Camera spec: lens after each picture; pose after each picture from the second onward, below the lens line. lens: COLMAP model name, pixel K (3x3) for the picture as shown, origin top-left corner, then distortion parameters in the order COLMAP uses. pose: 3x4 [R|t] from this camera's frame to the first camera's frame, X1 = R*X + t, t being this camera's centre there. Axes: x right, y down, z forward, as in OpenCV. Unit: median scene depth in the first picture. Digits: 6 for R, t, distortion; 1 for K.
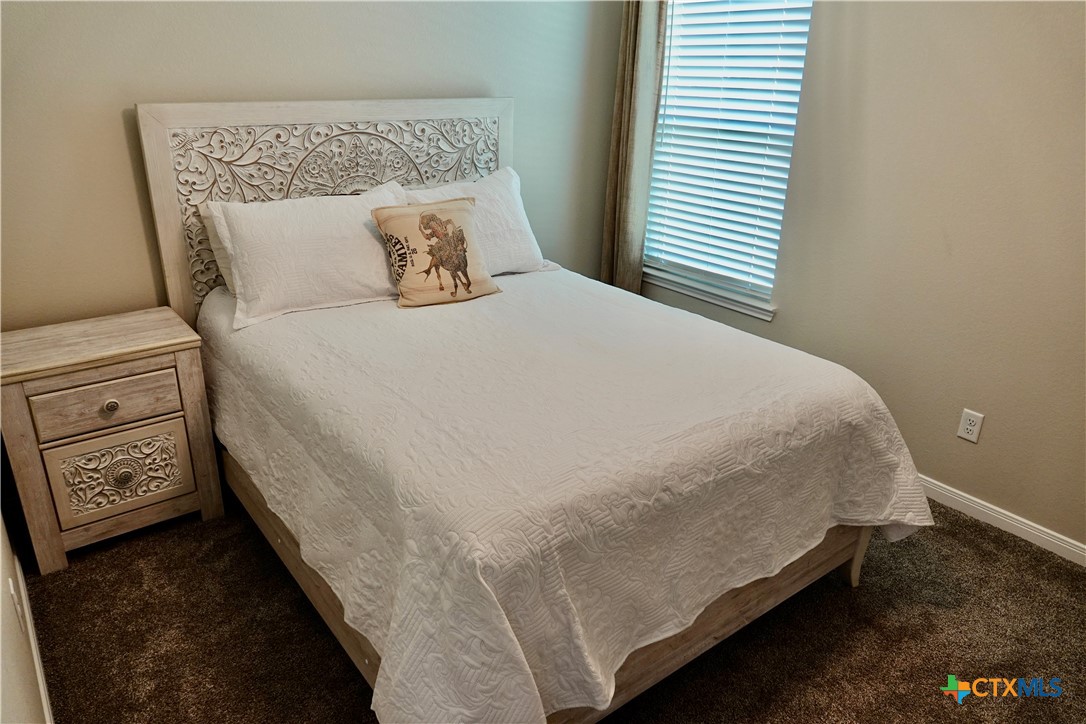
lens RADIAL K [[751.7, 0, 541.9], [0, 751.7, 362.4], [0, 0, 1]] dist [0.000316, 0.000150]
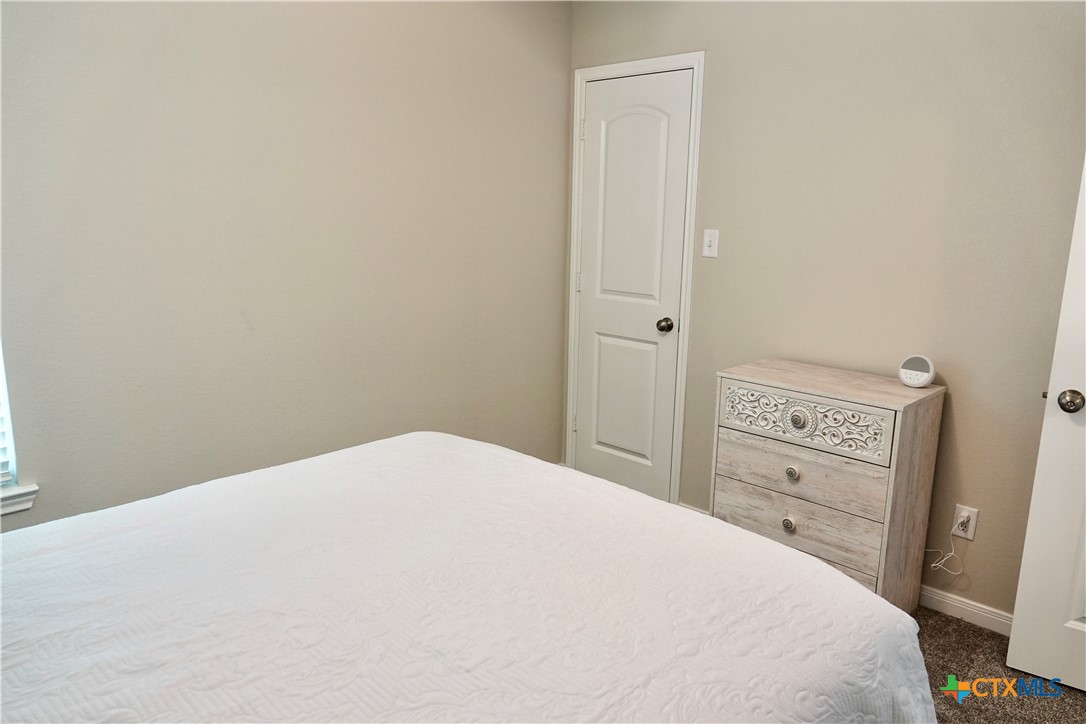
lens RADIAL K [[751.7, 0, 542.4], [0, 751.7, 361.0], [0, 0, 1]] dist [0.000316, 0.000150]
pose [[-0.133873, -0.228876, 0.964206, -0.698192], [0.353190, 0.898055, 0.262211, -0.354387], [-0.925924, 0.375651, -0.039388, 1.093044]]
